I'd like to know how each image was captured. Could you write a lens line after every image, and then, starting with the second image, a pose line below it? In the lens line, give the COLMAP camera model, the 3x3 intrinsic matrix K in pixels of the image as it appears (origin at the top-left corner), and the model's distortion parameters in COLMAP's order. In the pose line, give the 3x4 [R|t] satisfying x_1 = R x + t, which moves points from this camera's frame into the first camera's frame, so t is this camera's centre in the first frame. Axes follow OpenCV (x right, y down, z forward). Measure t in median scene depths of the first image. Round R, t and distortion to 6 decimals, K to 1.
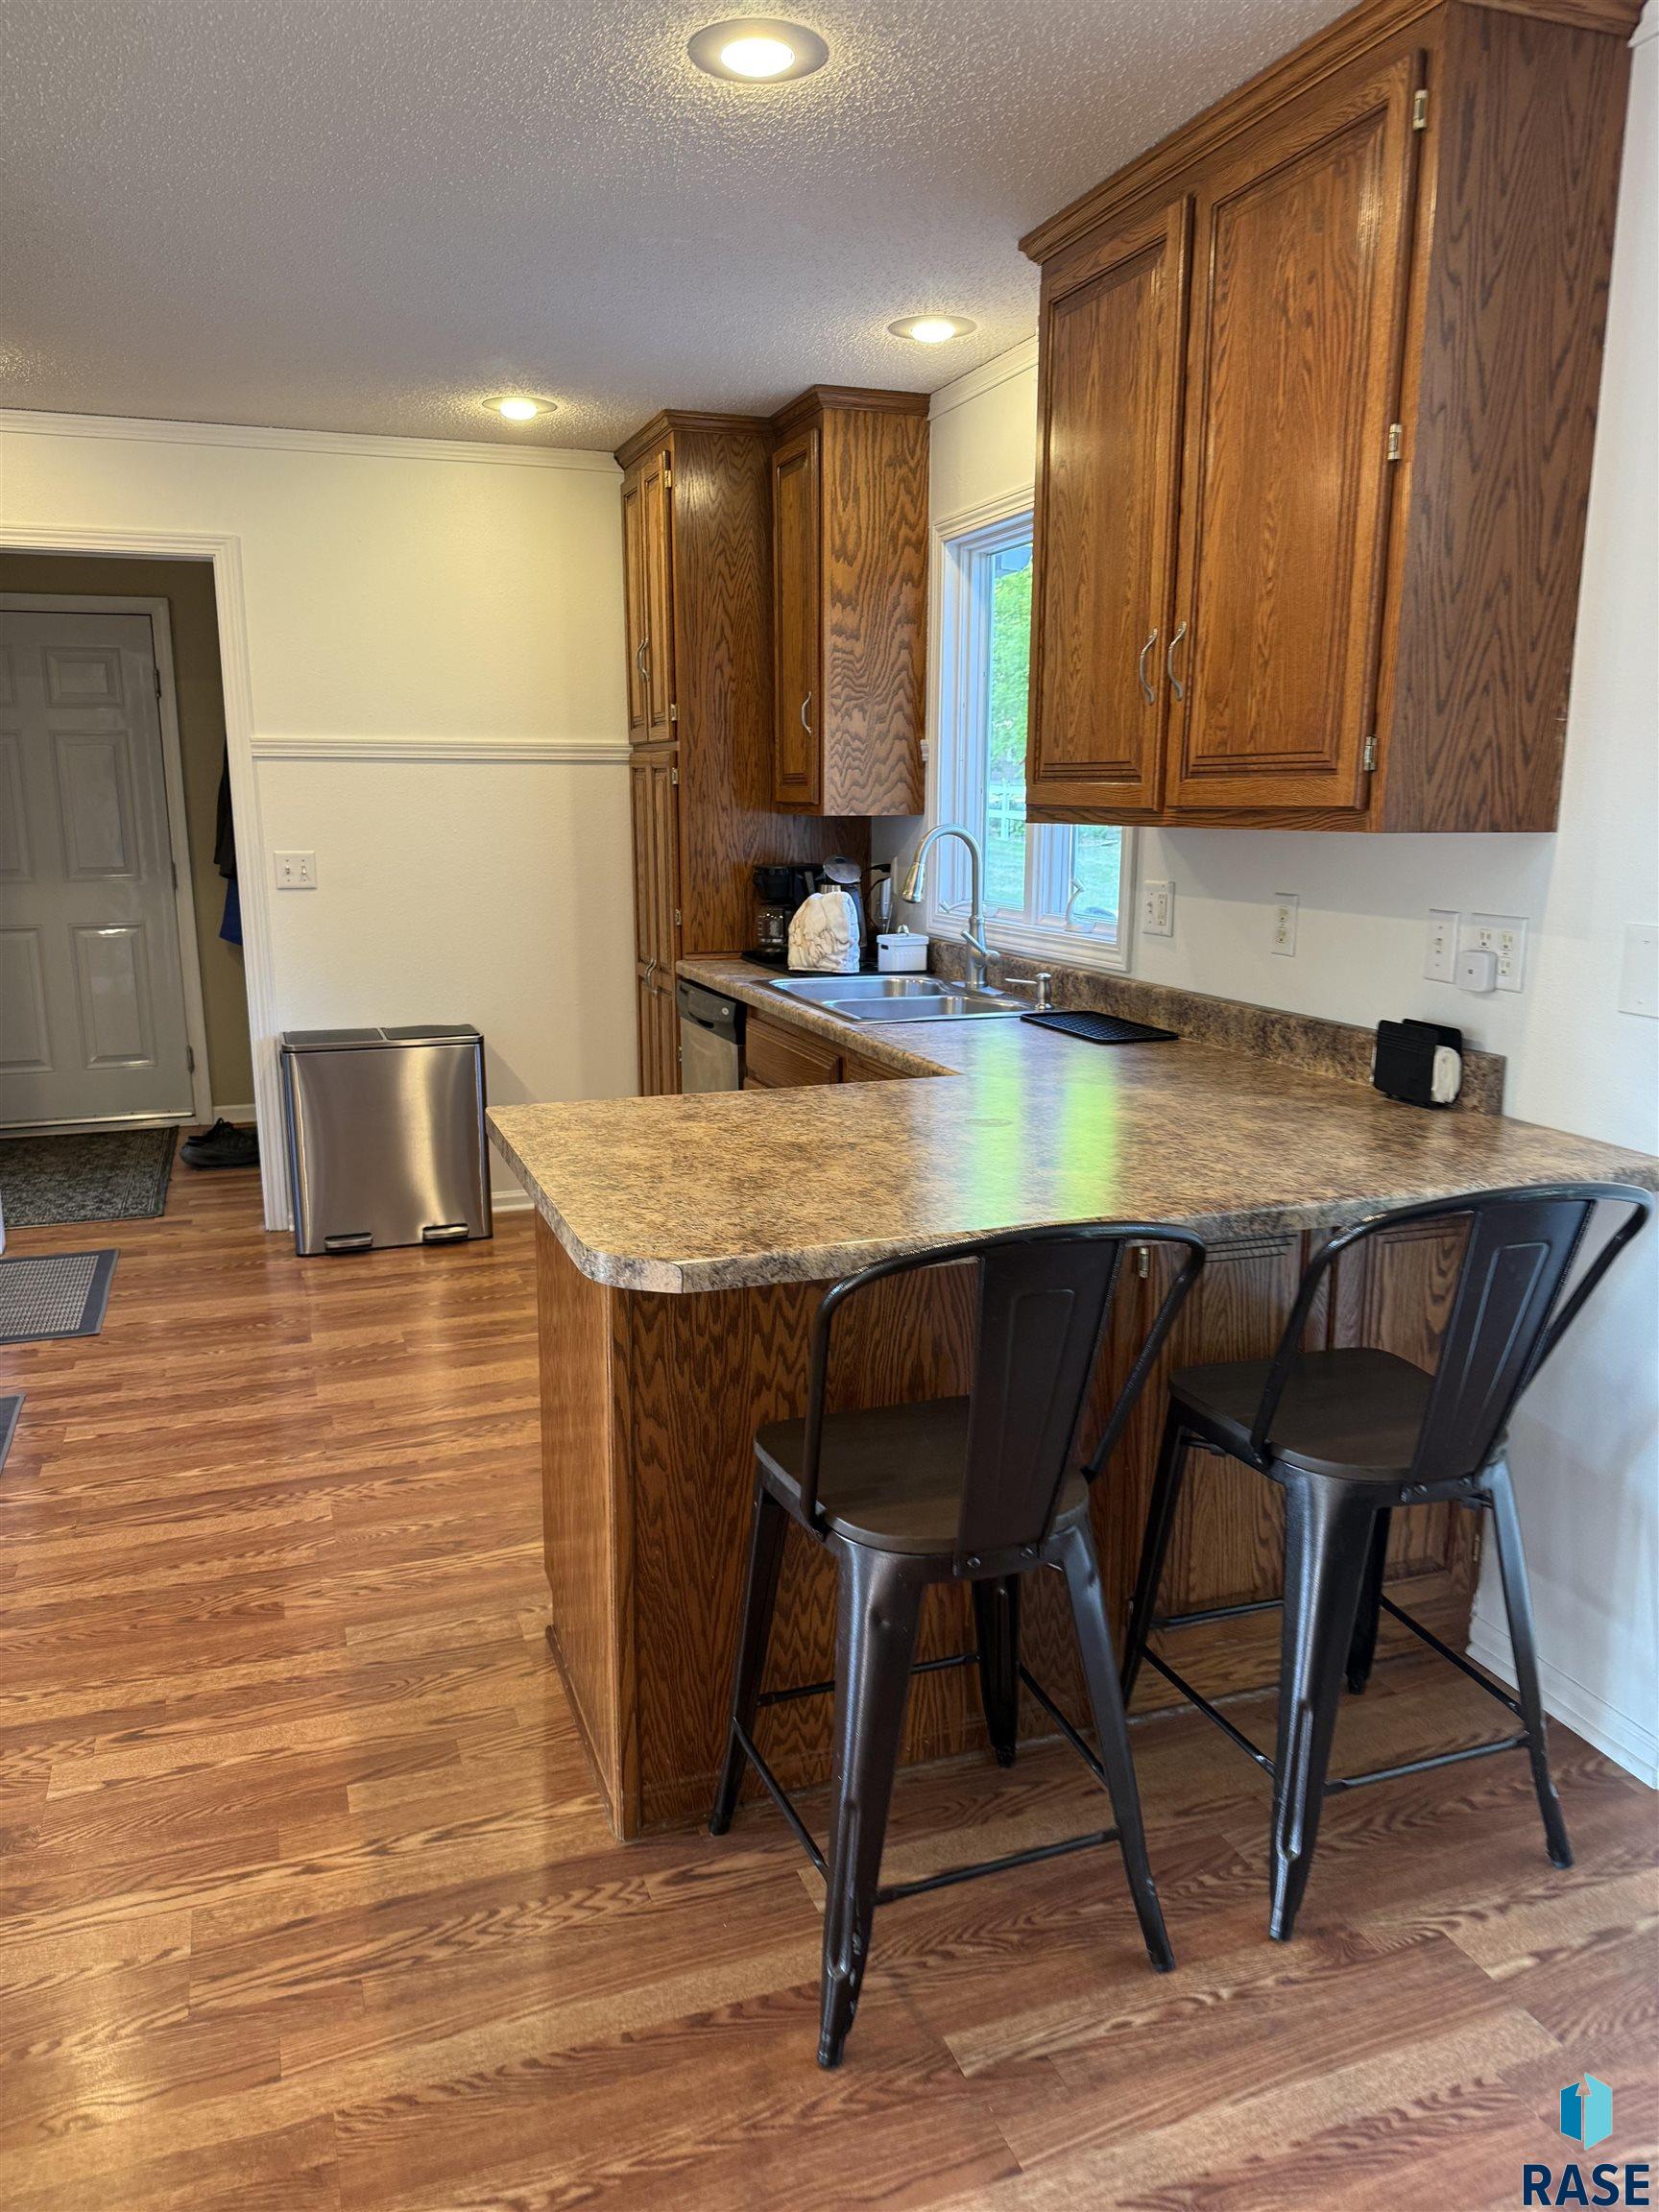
lens RADIAL K [[1533.8, 0, 814.3], [0, 1533.8, 1090.0], [0, 0, 1]] dist [0.082188, -0.138474]
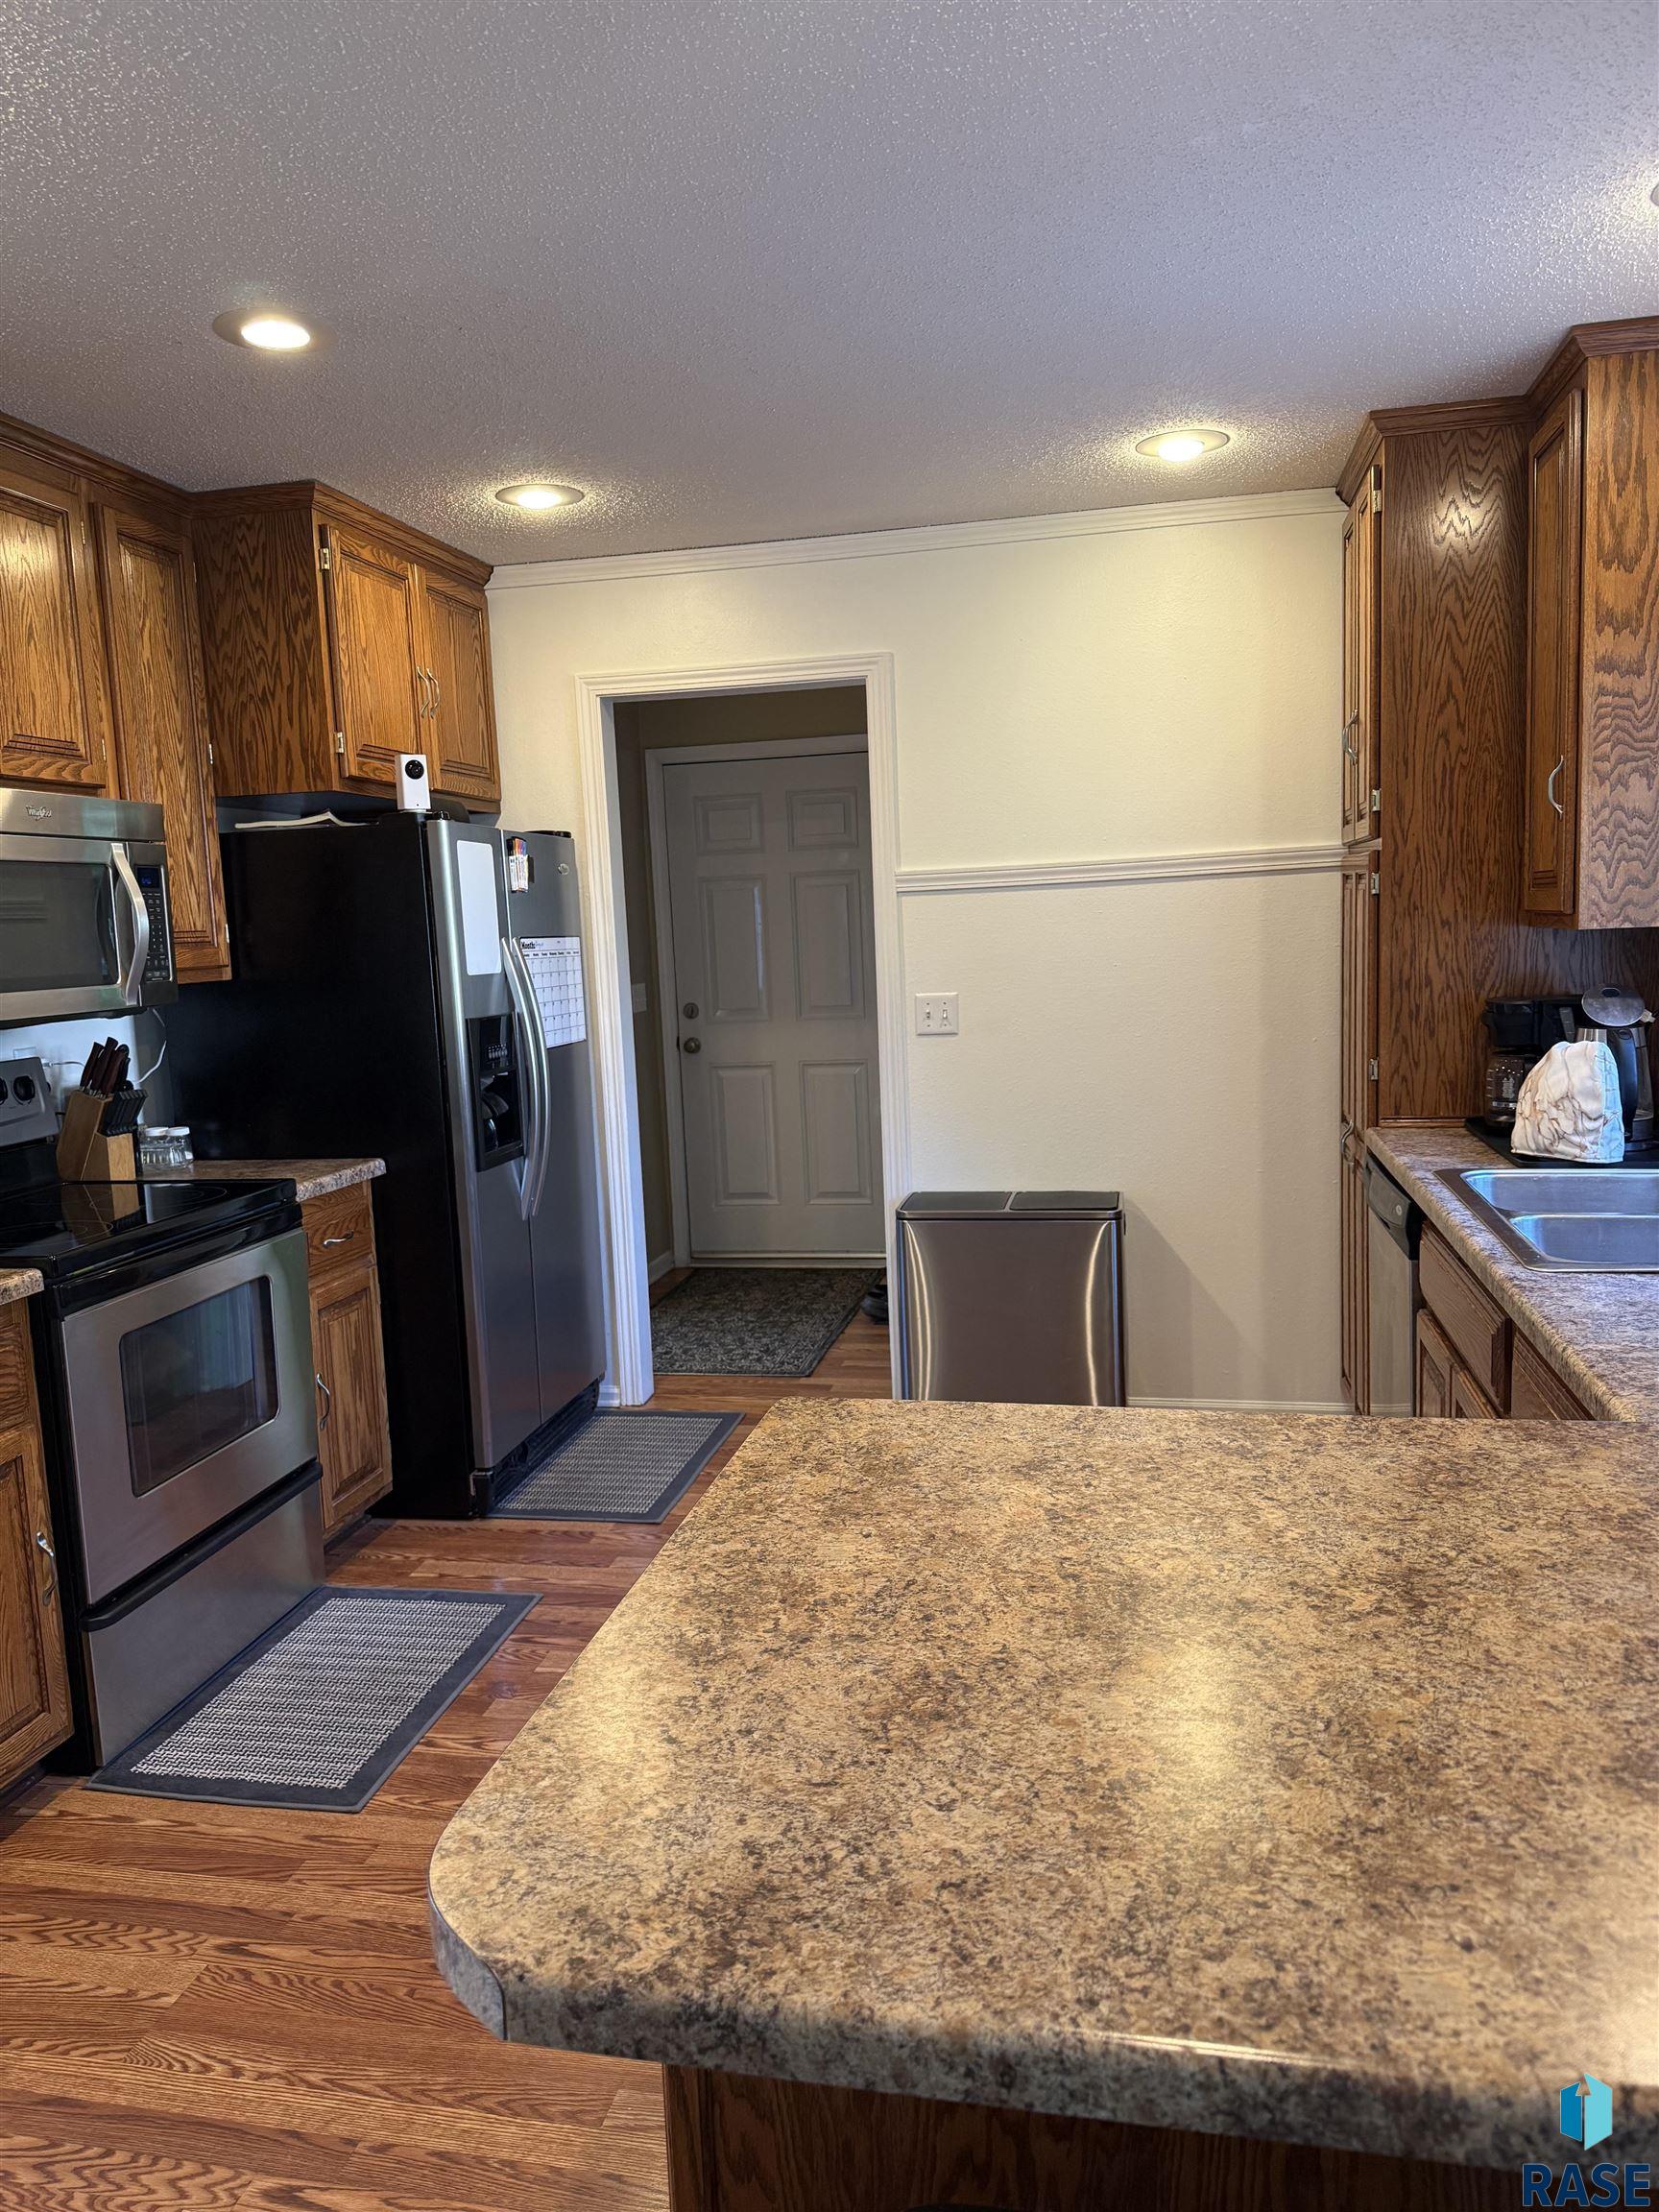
lens RADIAL K [[1533.8, 0, 814.3], [0, 1533.8, 1090.0], [0, 0, 1]] dist [0.082188, -0.138474]
pose [[0.847001, 0.020973, -0.531177, 0.087989], [-0.058680, 0.996804, -0.054212, -0.049924], [0.528343, 0.077087, 0.845525, 0.240628]]
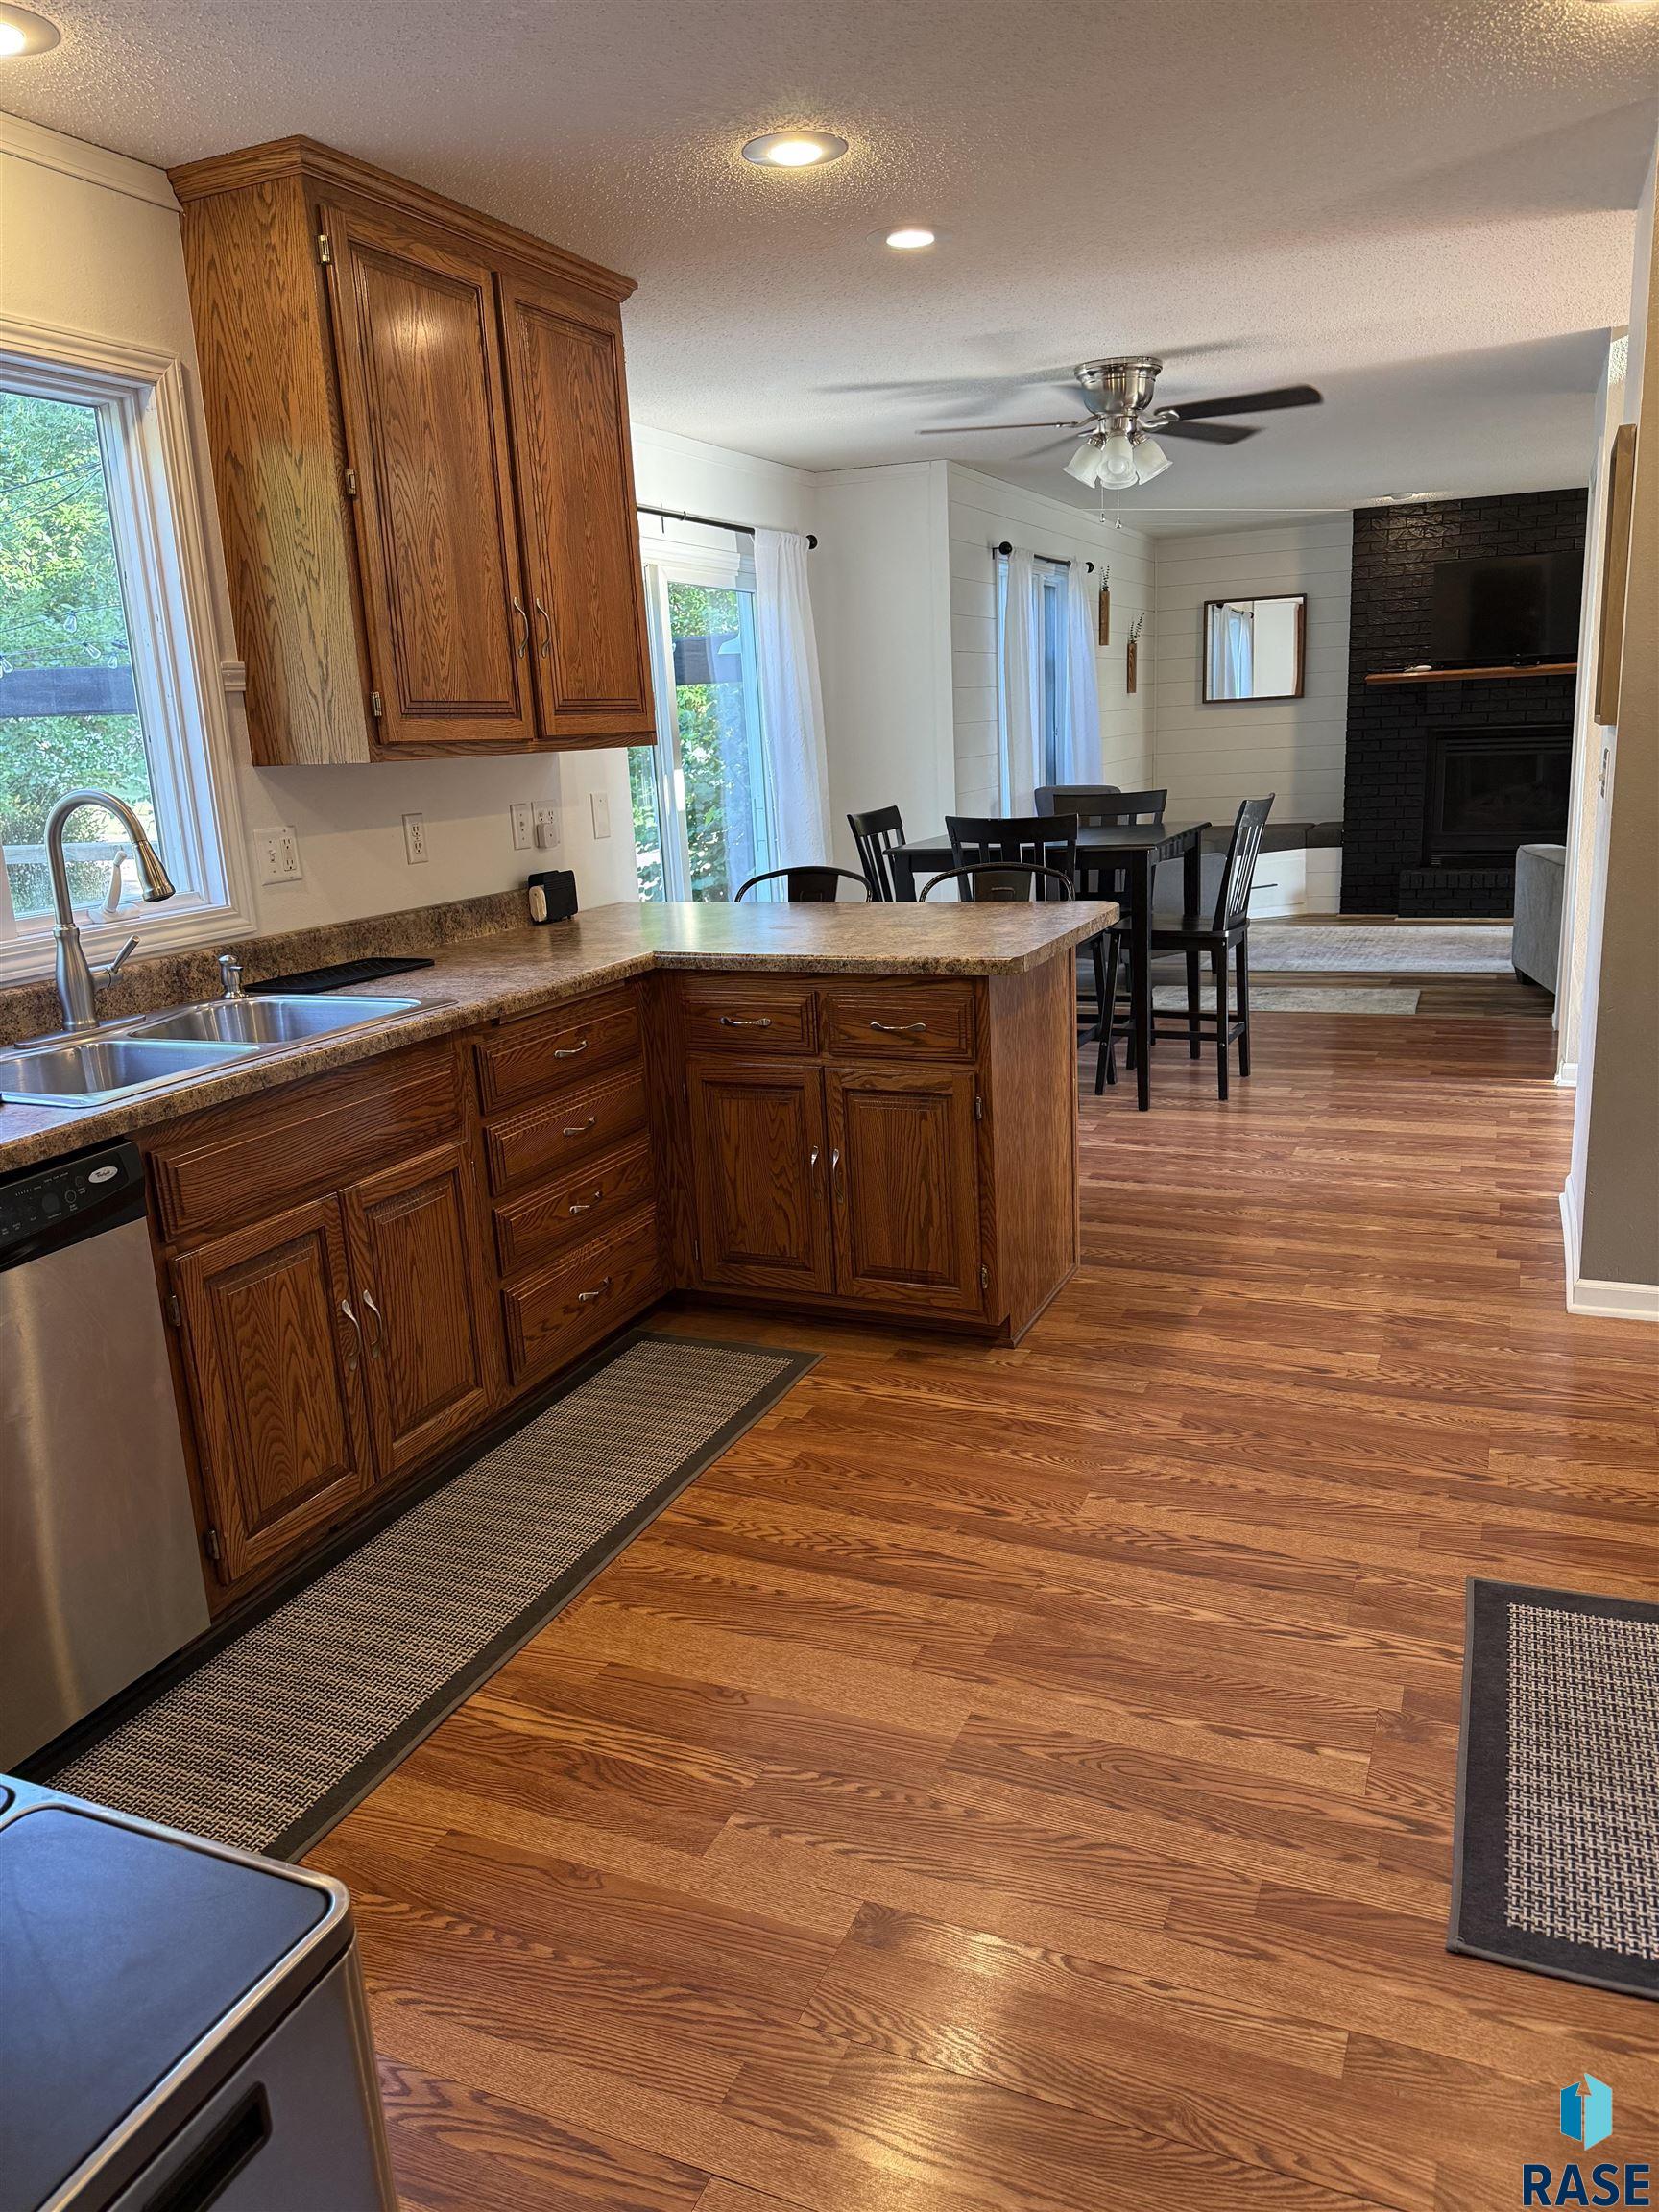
lens RADIAL K [[1655.5, 0, 829.5], [0, 1655.5, 1106.0], [0, 0, 1]] dist [0.198914, -0.451492]
pose [[-0.733218, -0.113236, 0.670499, -0.572804], [0.180367, 0.918331, 0.352330, -0.212531], [-0.655637, 0.379271, -0.652912, 1.136040]]
